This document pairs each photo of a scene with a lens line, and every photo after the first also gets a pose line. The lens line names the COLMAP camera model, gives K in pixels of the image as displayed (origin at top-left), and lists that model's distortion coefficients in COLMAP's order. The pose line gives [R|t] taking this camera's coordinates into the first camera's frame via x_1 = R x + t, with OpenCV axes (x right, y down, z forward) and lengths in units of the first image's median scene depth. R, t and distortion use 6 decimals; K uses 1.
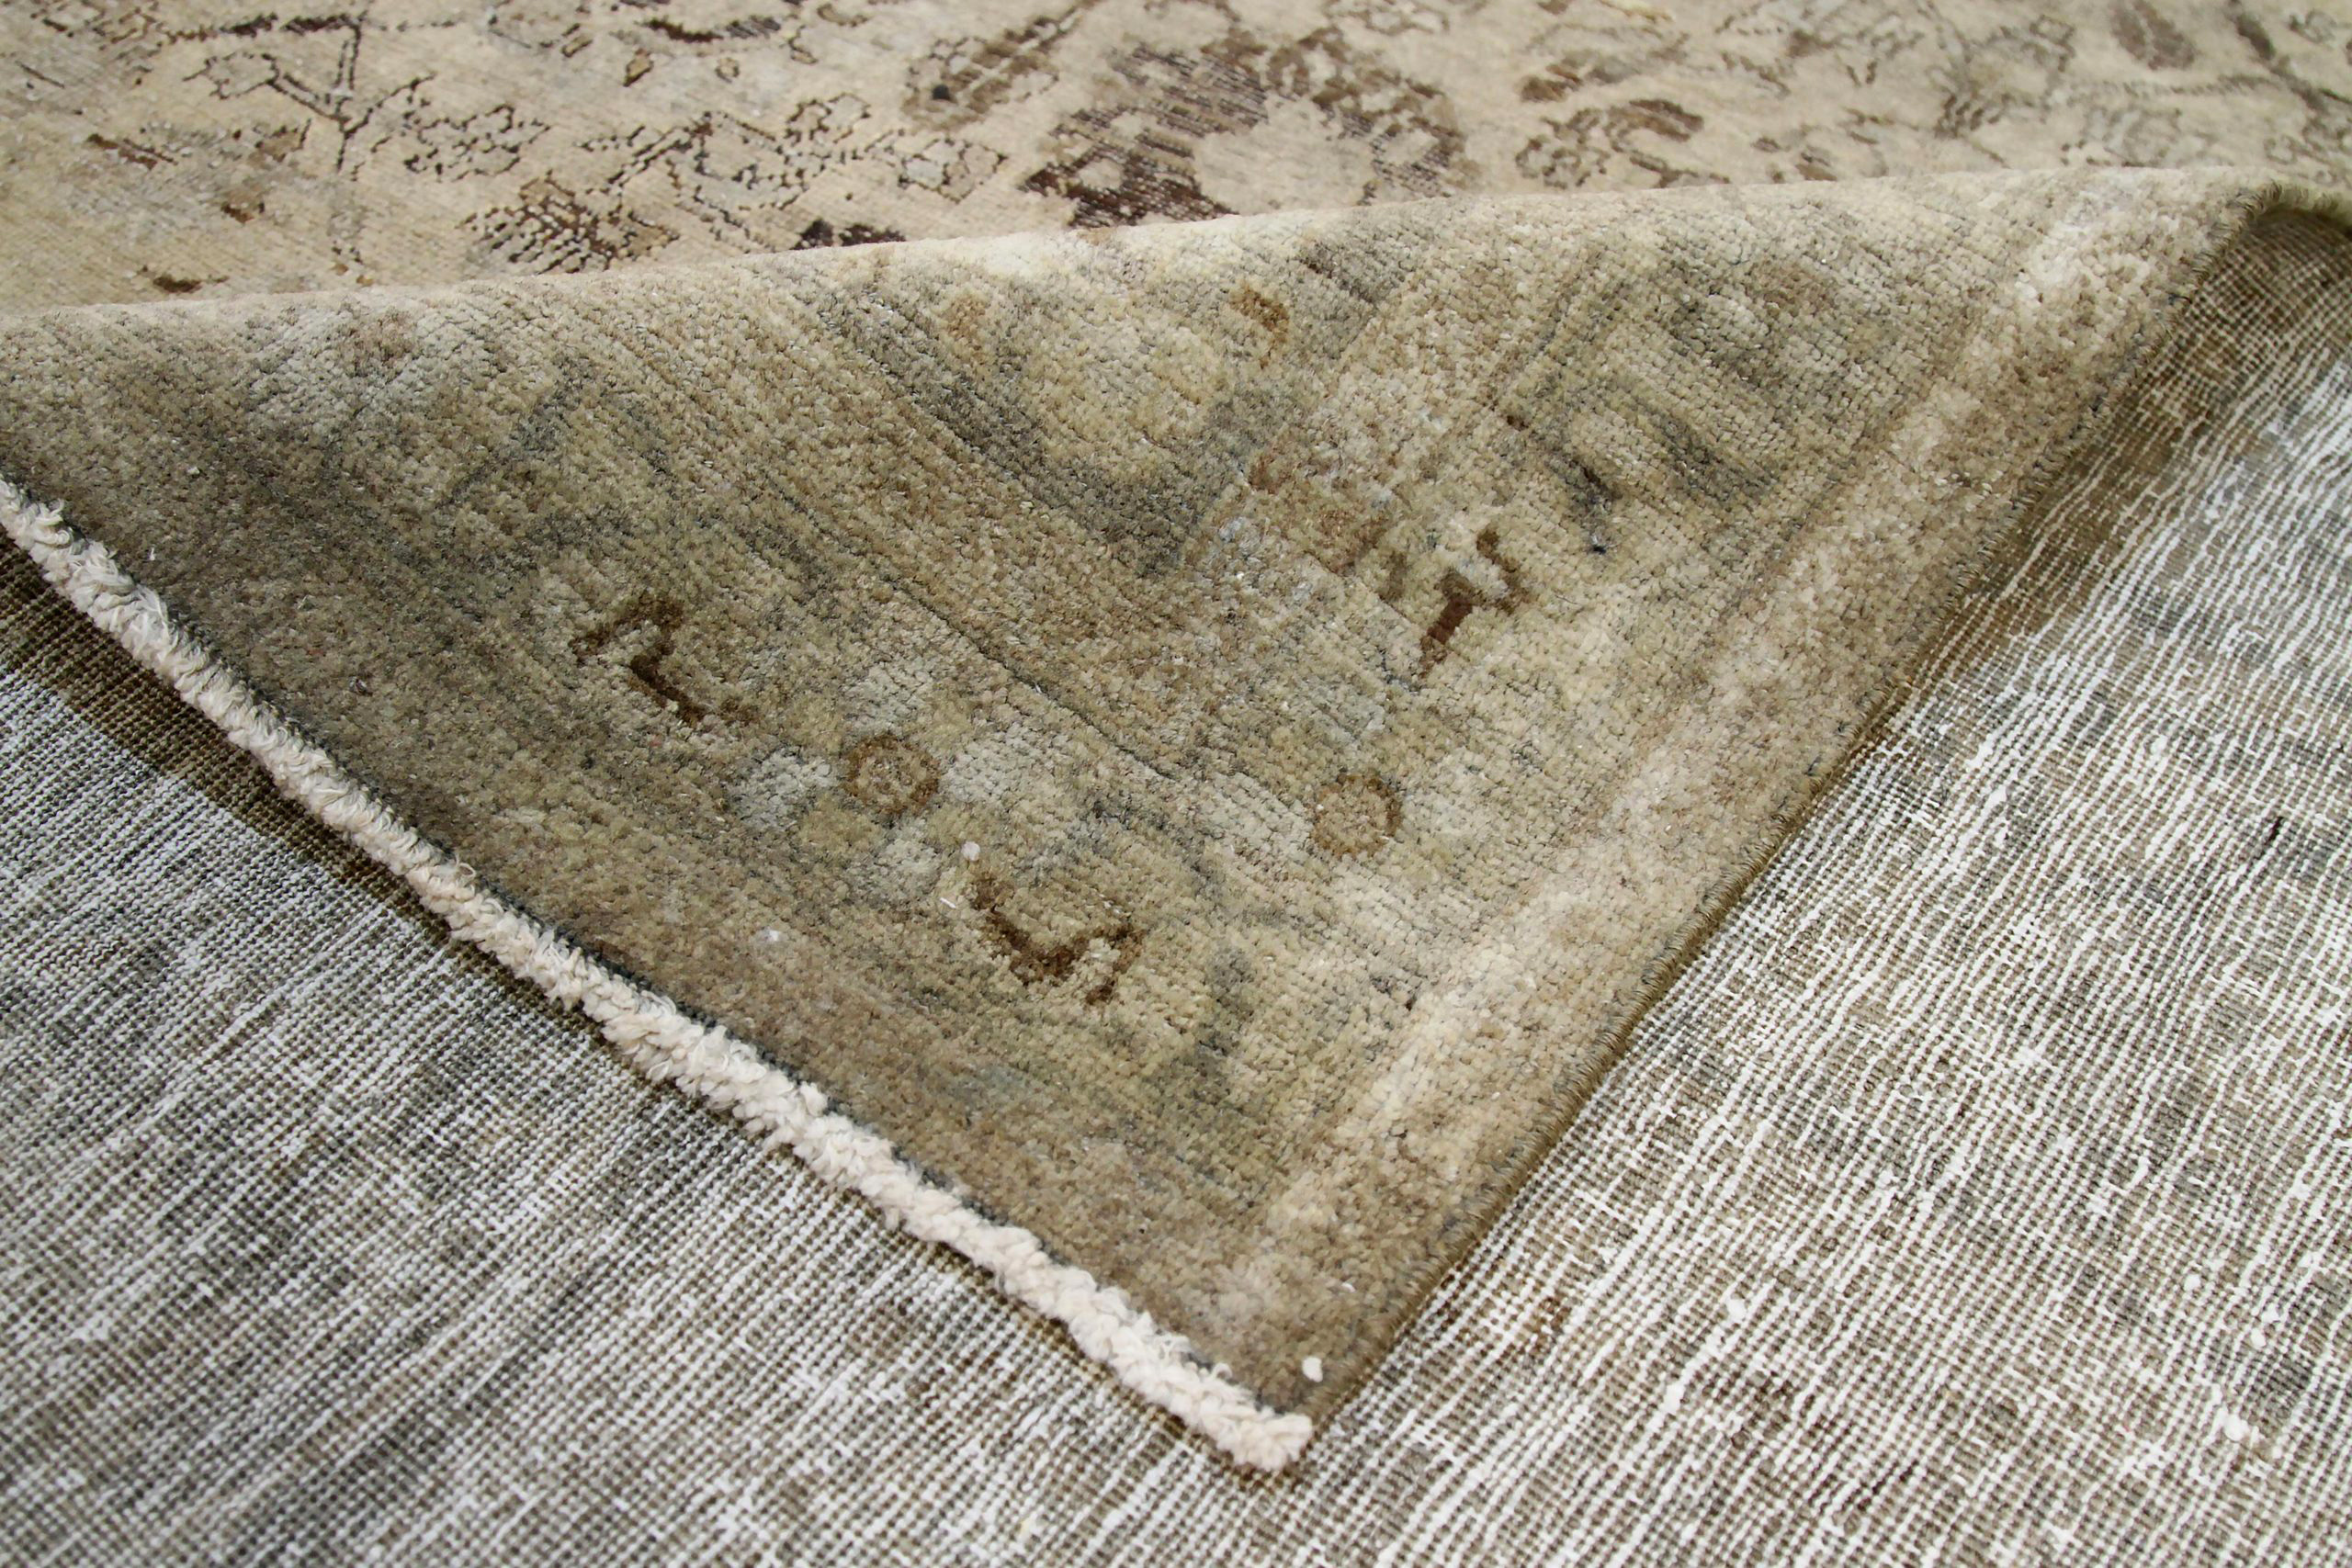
lens RADIAL K [[2688.3, 0, 1181.9], [0, 2688.3, 806.0], [0, 0, 1]] dist [-0.132520, 0.000000]
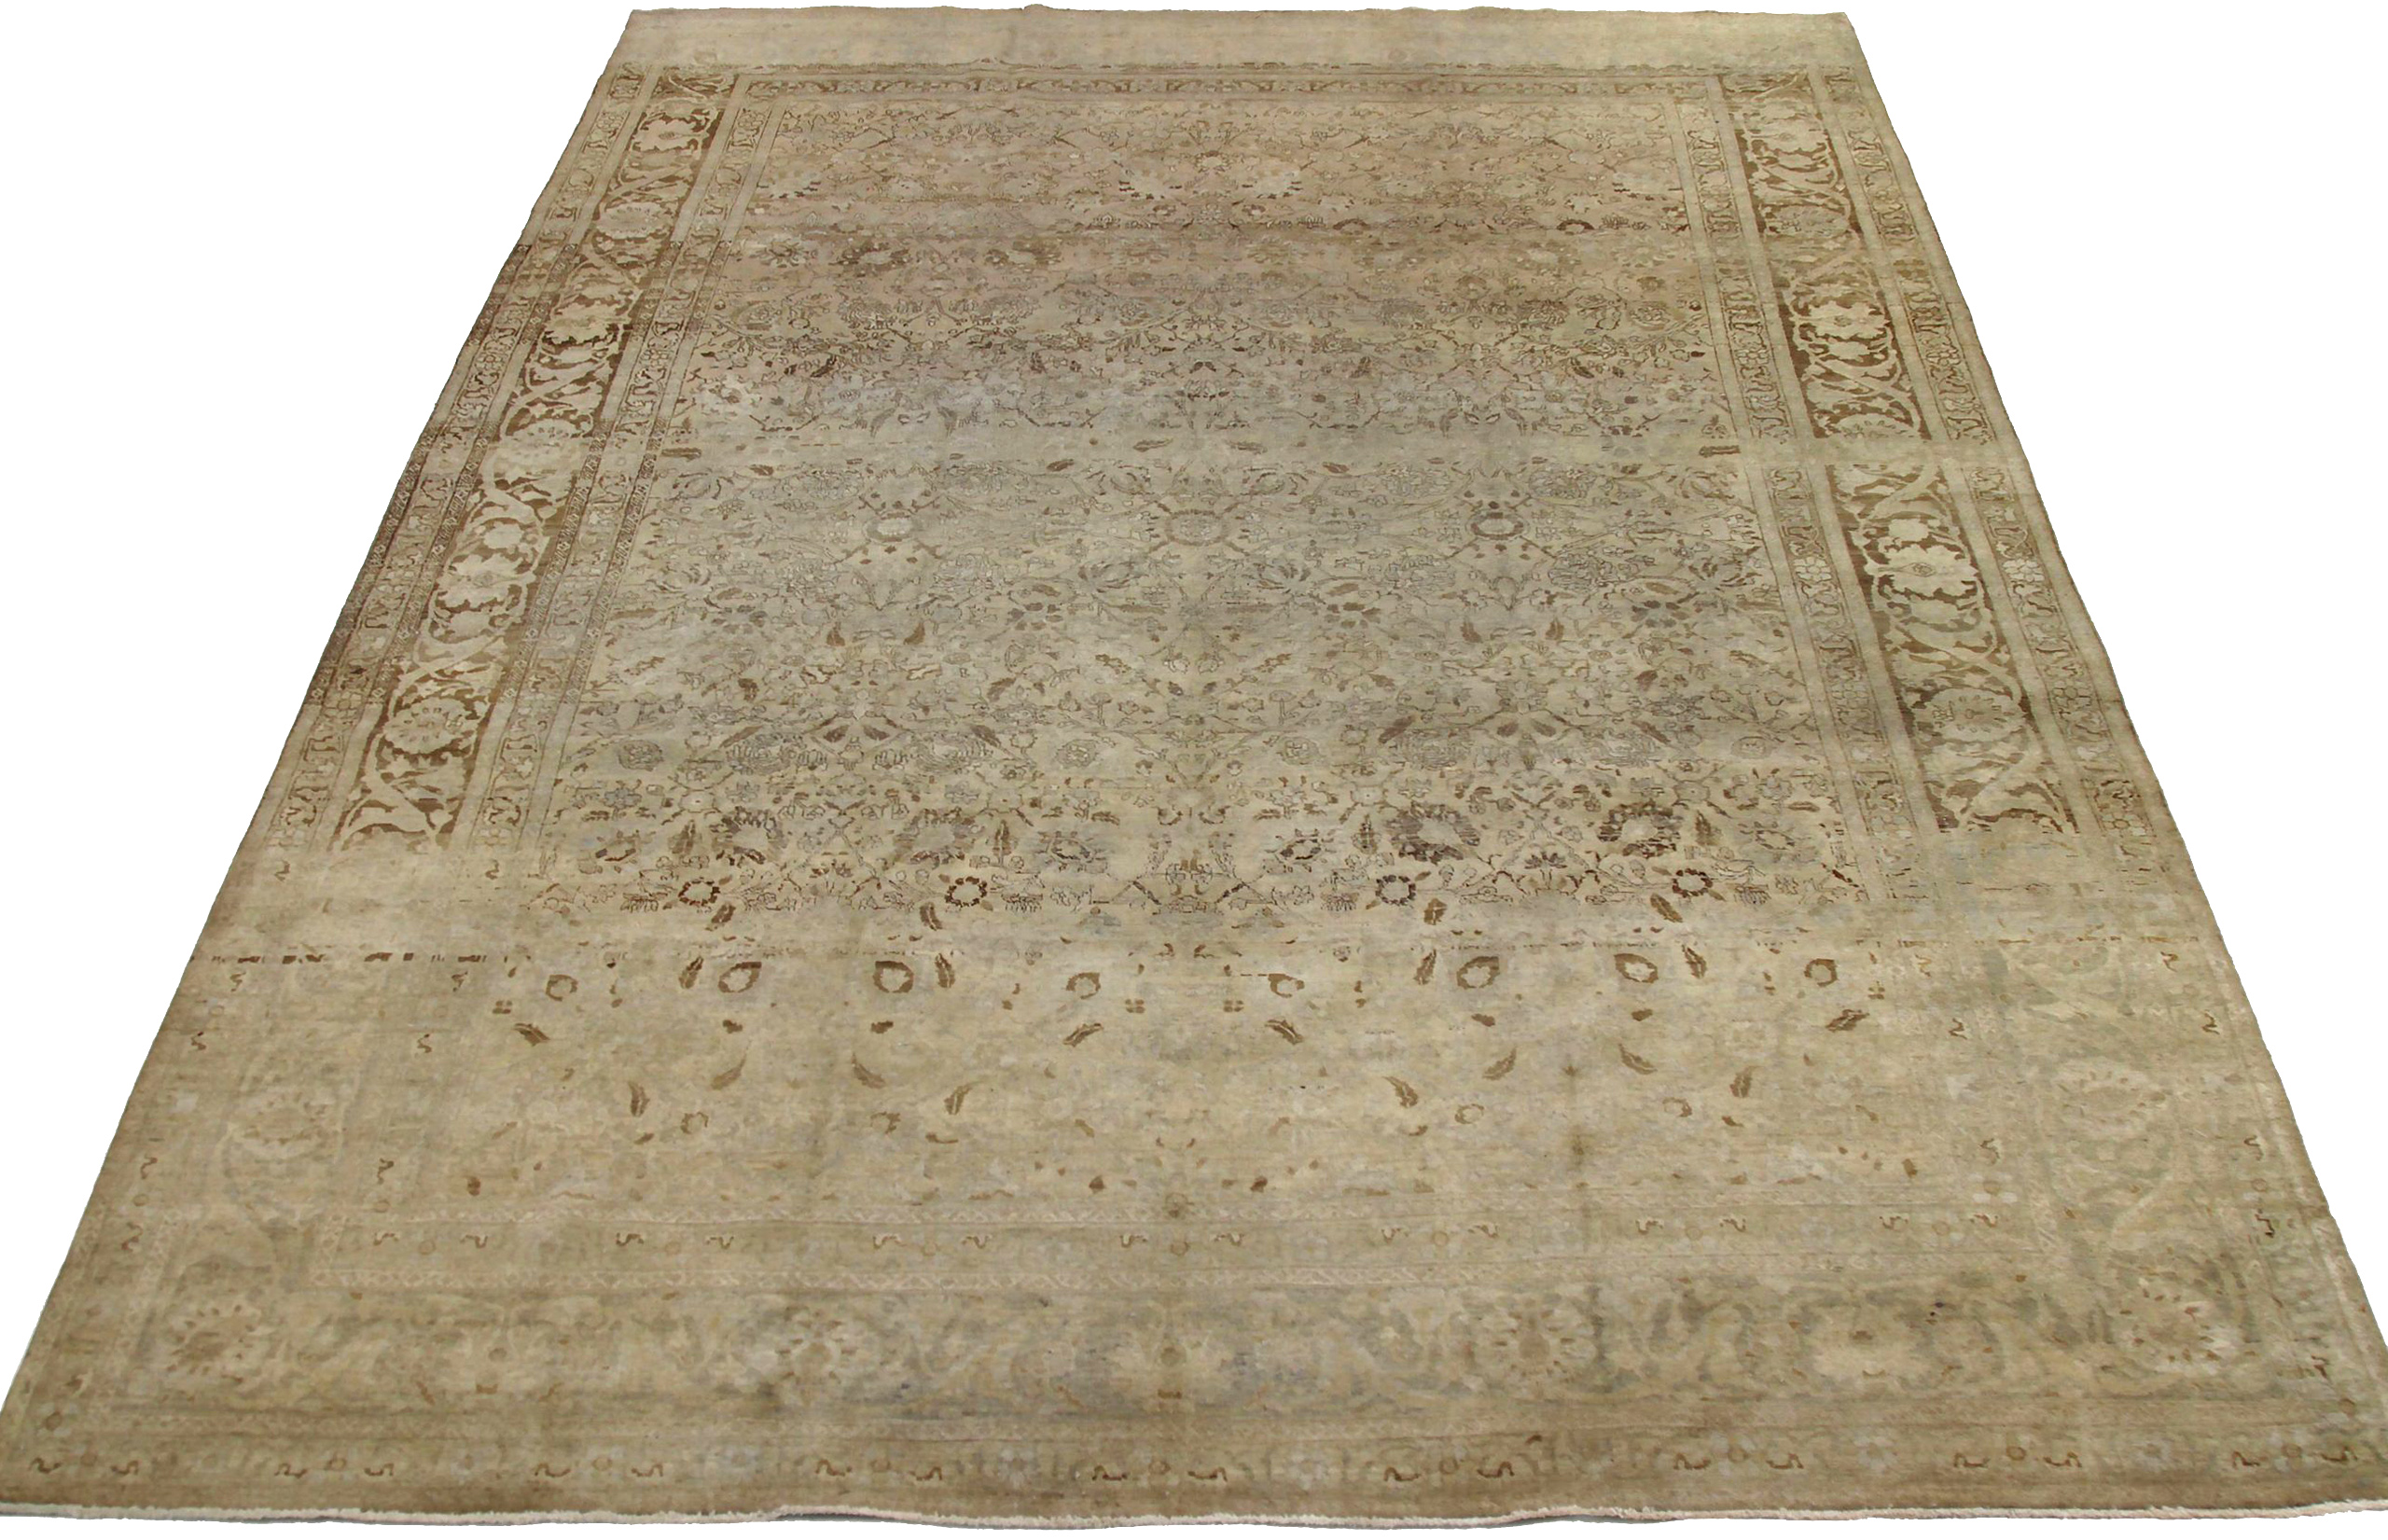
lens RADIAL K [[2734.7, 0, 1178.0], [0, 2734.7, 780.9], [0, 0, 1]] dist [-0.153836, 0.000000]
pose [[0.810445, -0.391296, 0.435966, -2.410187], [0.460246, 0.885720, -0.060613, -0.230261], [-0.362426, 0.249775, 0.897920, -3.233331]]
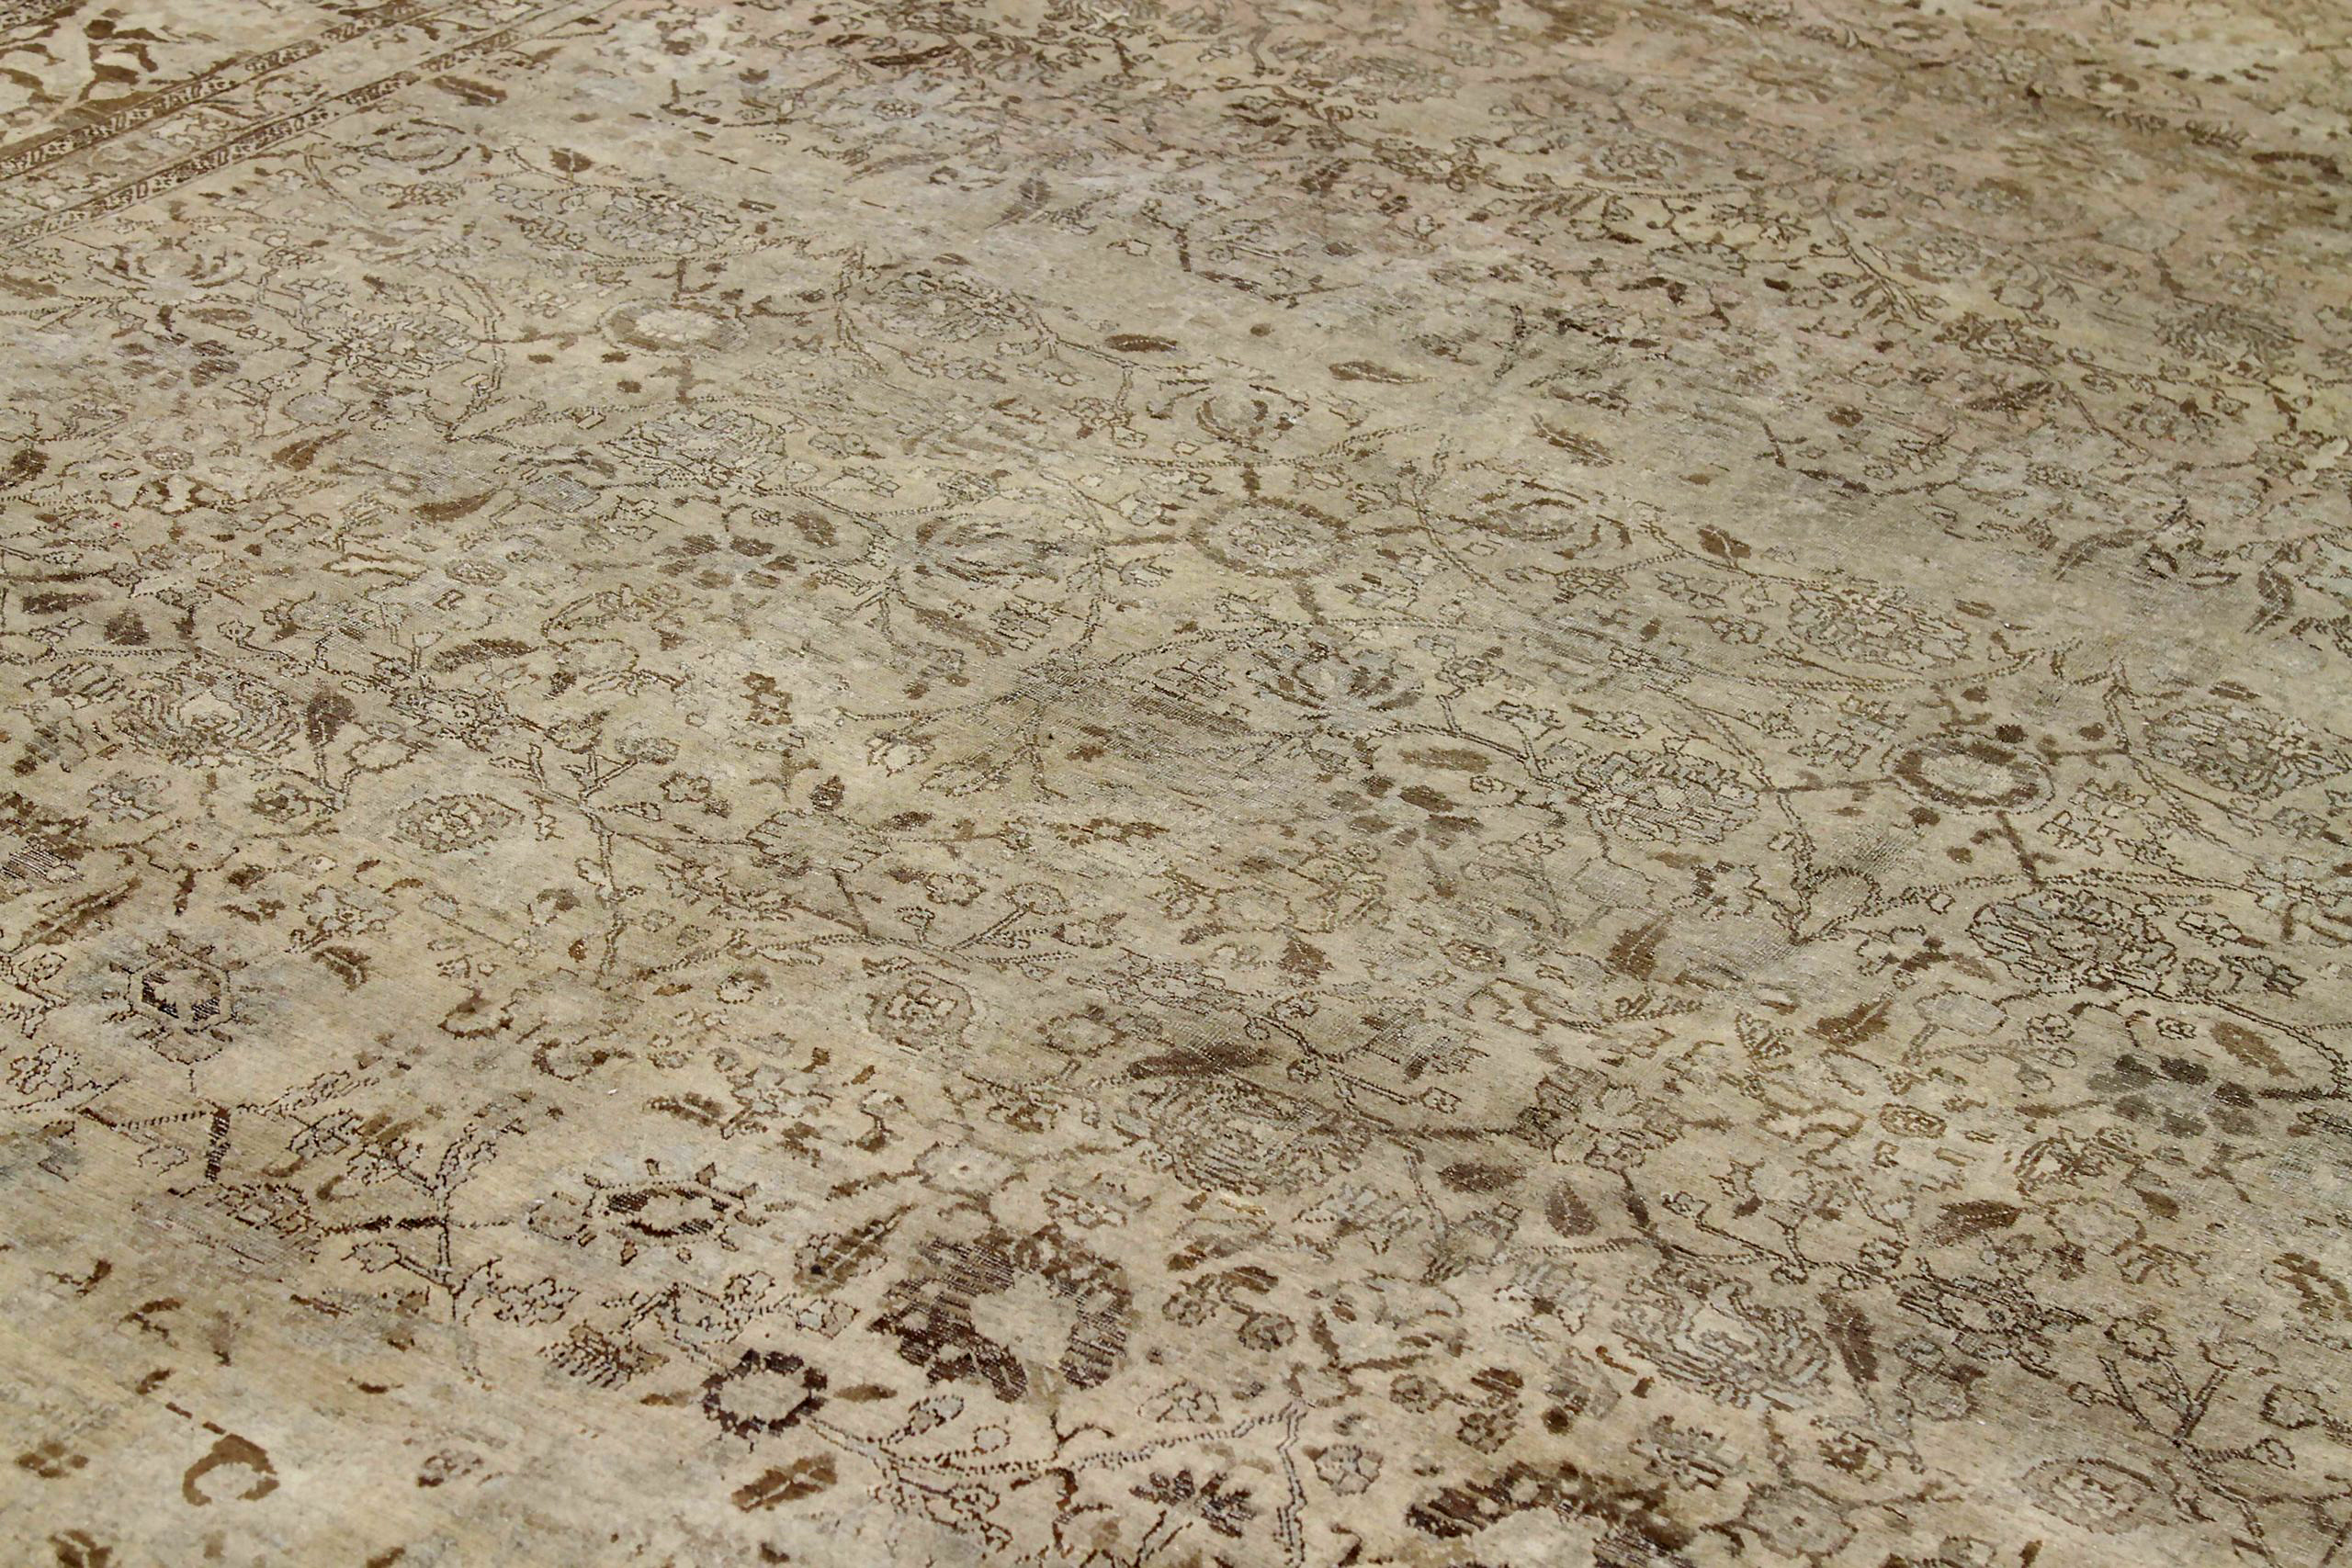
lens RADIAL K [[4436.8, 0, 1185.2], [0, 4436.8, 793.5], [0, 0, 1]] dist [0.061033, 0.000000]
pose [[0.997655, -0.003050, 0.068374, -0.049934], [0.024061, 0.950870, -0.308656, 0.306621], [-0.064073, 0.309577, 0.948713, -1.718860]]
